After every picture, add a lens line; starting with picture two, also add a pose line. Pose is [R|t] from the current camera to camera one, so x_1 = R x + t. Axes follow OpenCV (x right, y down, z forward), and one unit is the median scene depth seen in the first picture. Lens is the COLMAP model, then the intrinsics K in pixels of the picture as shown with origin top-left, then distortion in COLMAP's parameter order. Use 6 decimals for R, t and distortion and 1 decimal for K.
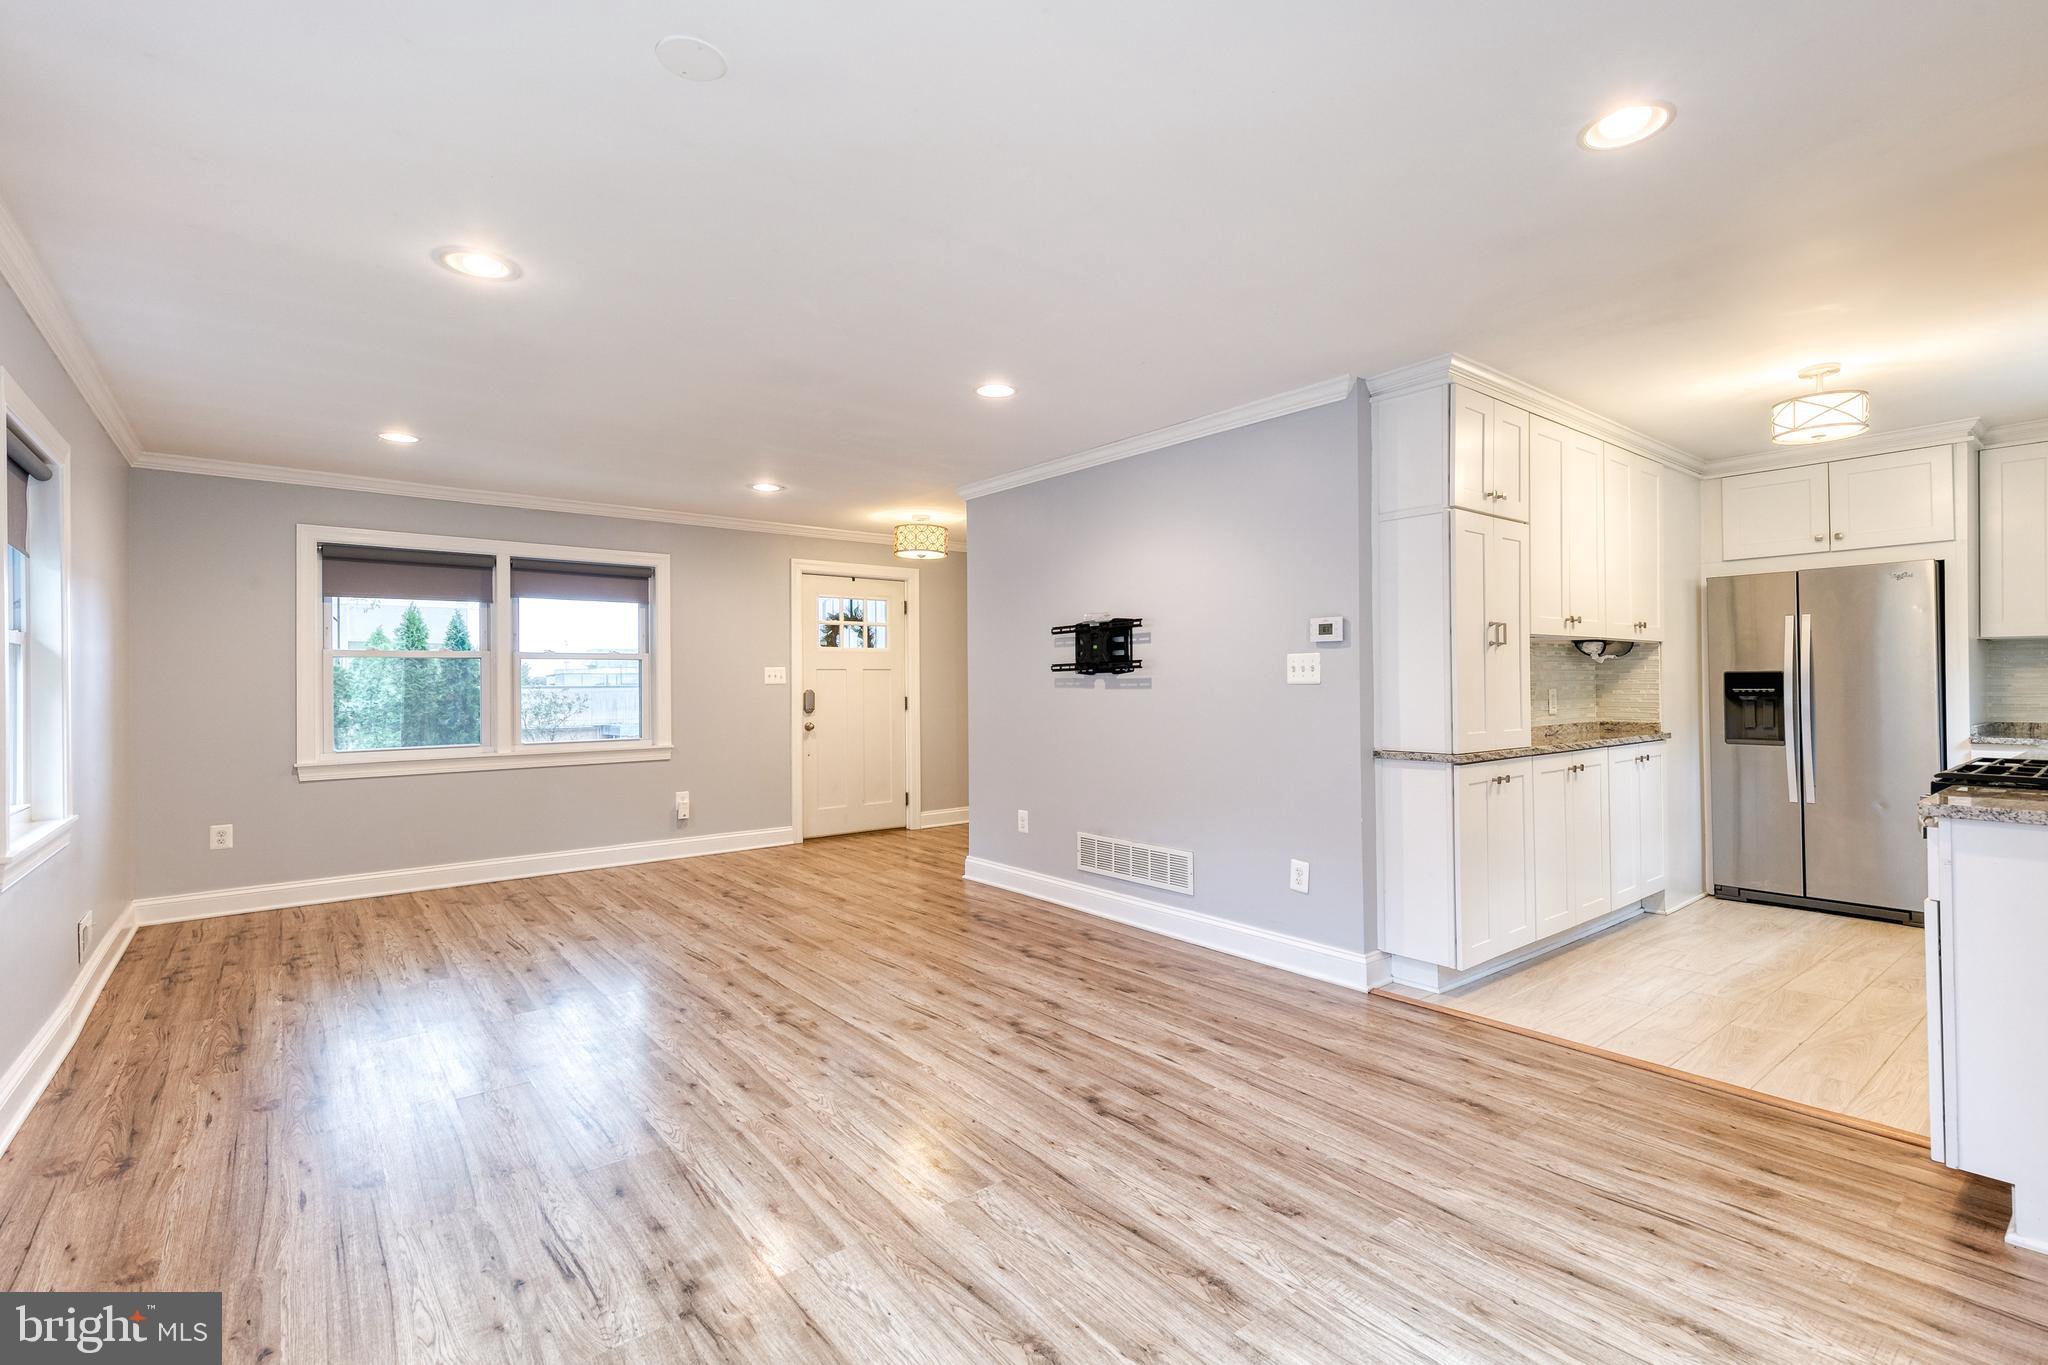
lens RADIAL K [[927.0, 0, 1038.4], [0, 927.0, 675.5], [0, 0, 1]] dist [0.009225, -0.002320]
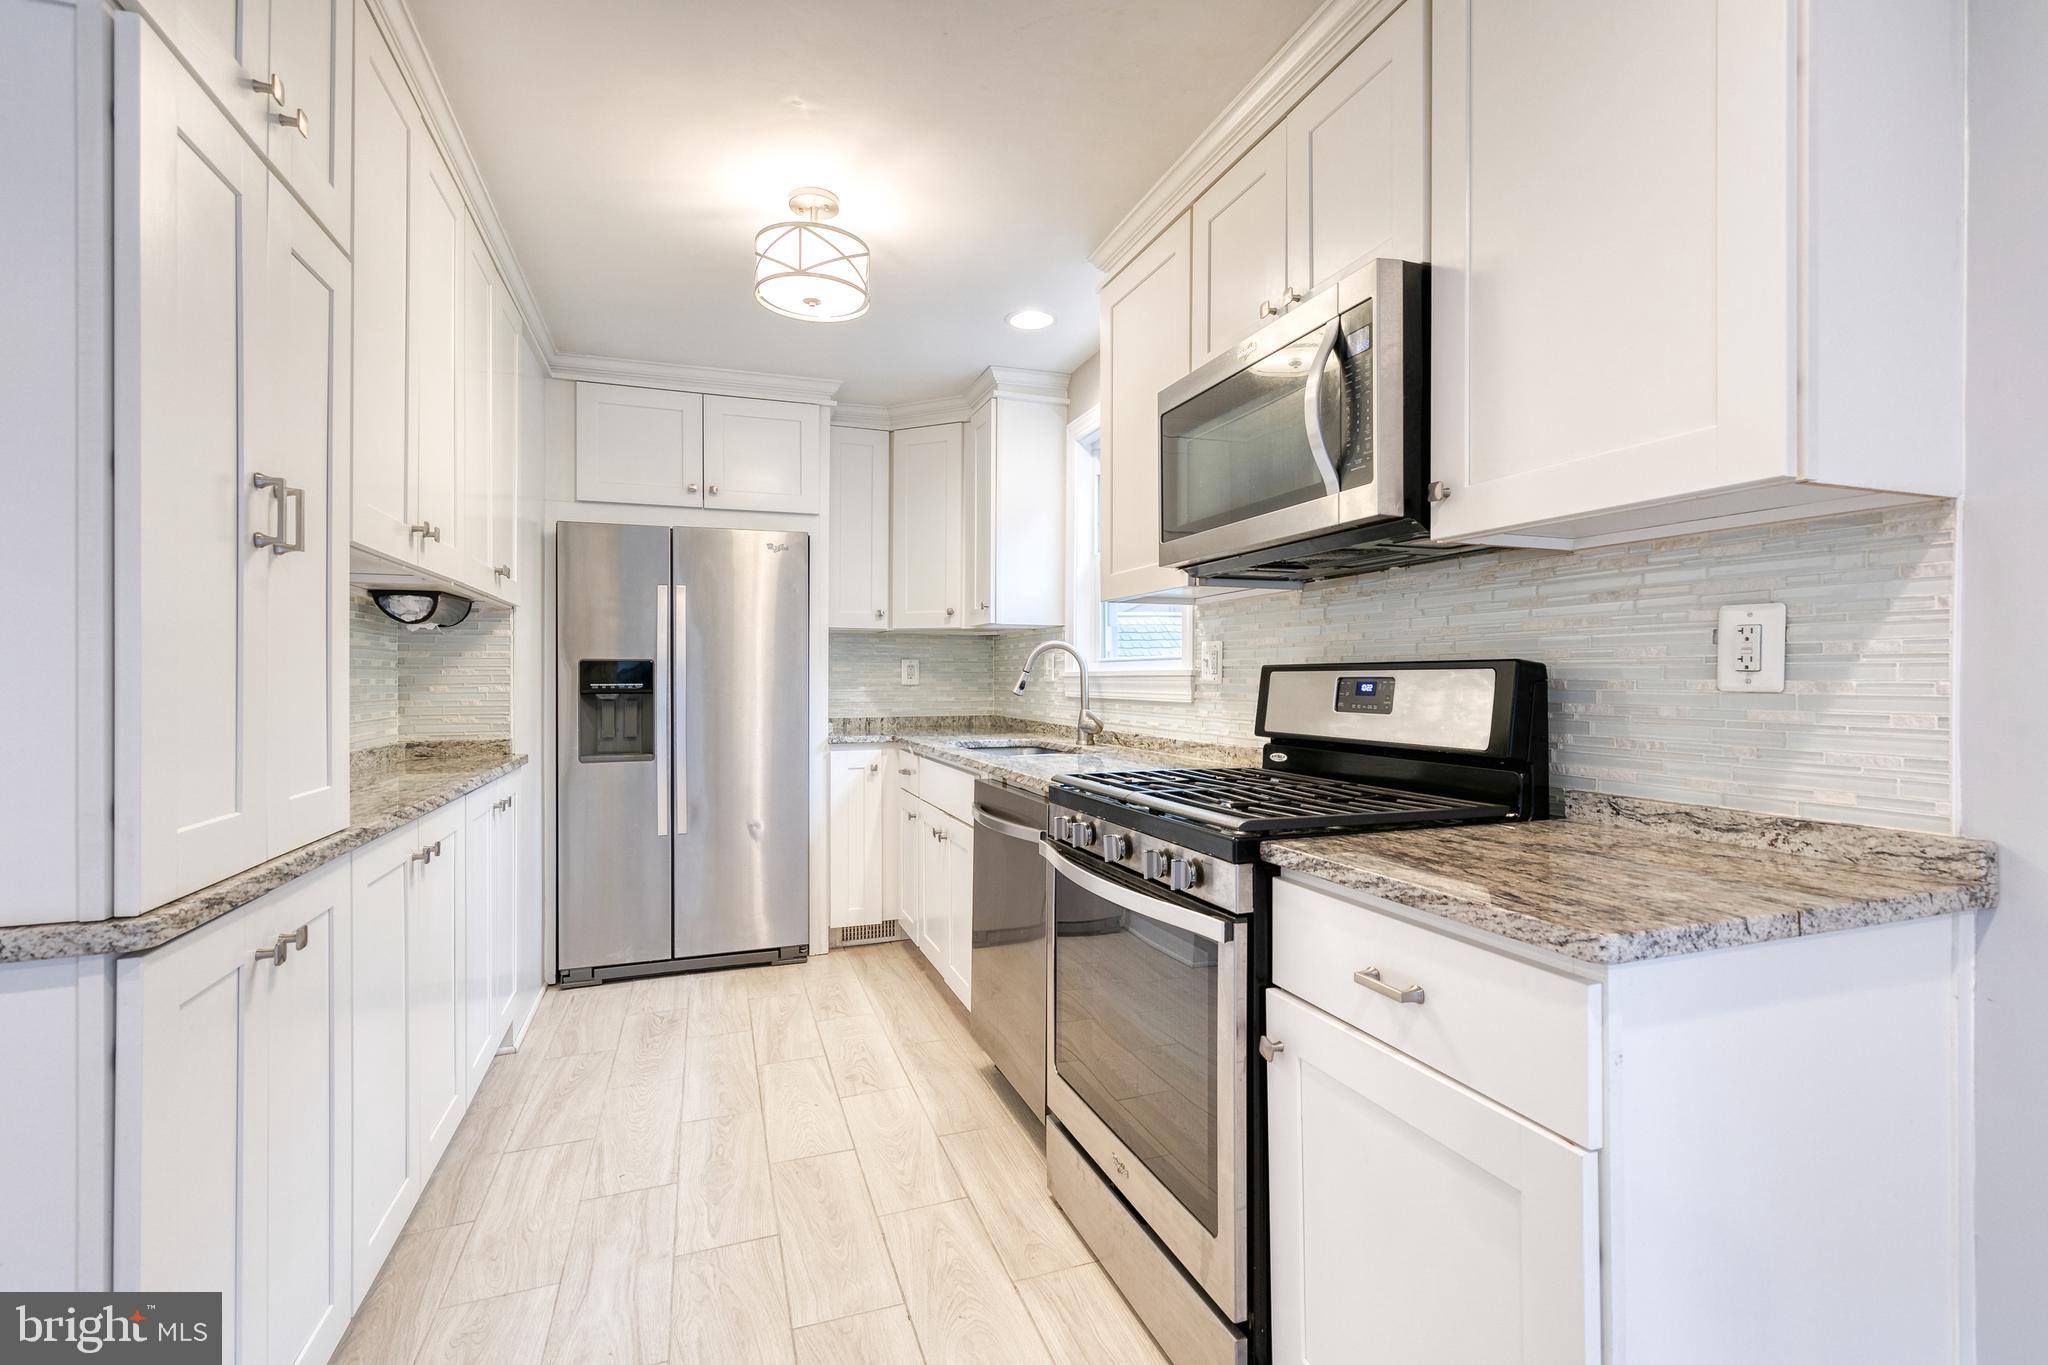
lens RADIAL K [[927.0, 0, 1044.4], [0, 927.0, 676.8], [0, 0, 1]] dist [0.009225, -0.002320]
pose [[0.312563, 0.008040, 0.949863, 0.218454], [-0.010720, 0.999930, -0.004936, 0.010154], [-0.949837, -0.008640, 0.312627, 0.527801]]
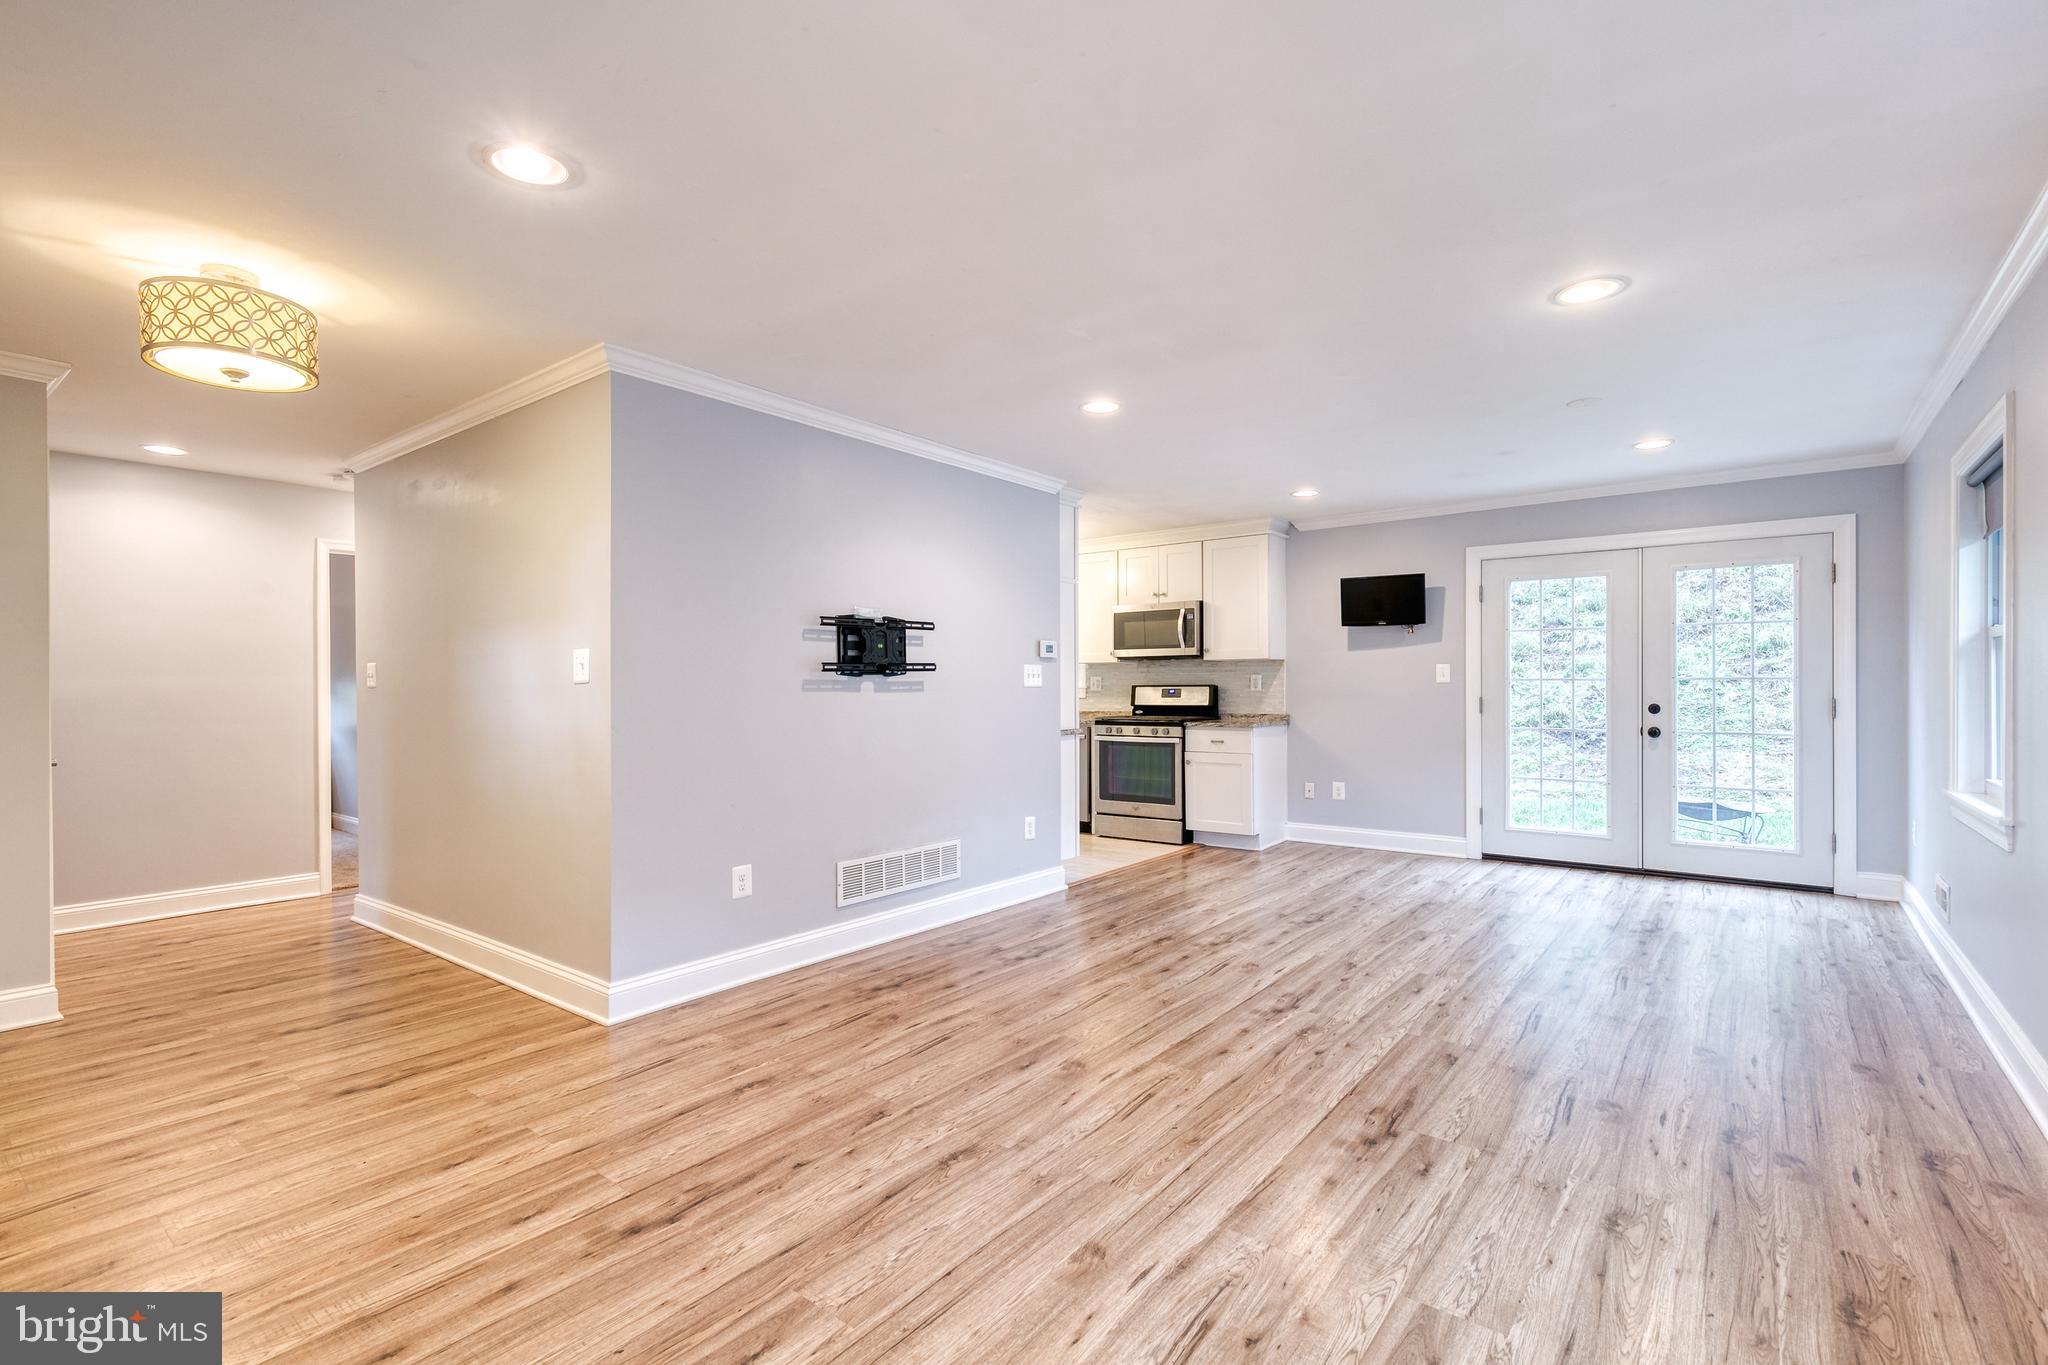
lens RADIAL K [[927.0, 0, 1037.6], [0, 927.0, 672.3], [0, 0, 1]] dist [0.009225, -0.002320]
pose [[-0.227265, 0.024611, 0.973522, -0.938015], [0.000451, 0.999683, -0.025167, 0.019415], [-0.973833, -0.005281, -0.227204, 1.157389]]
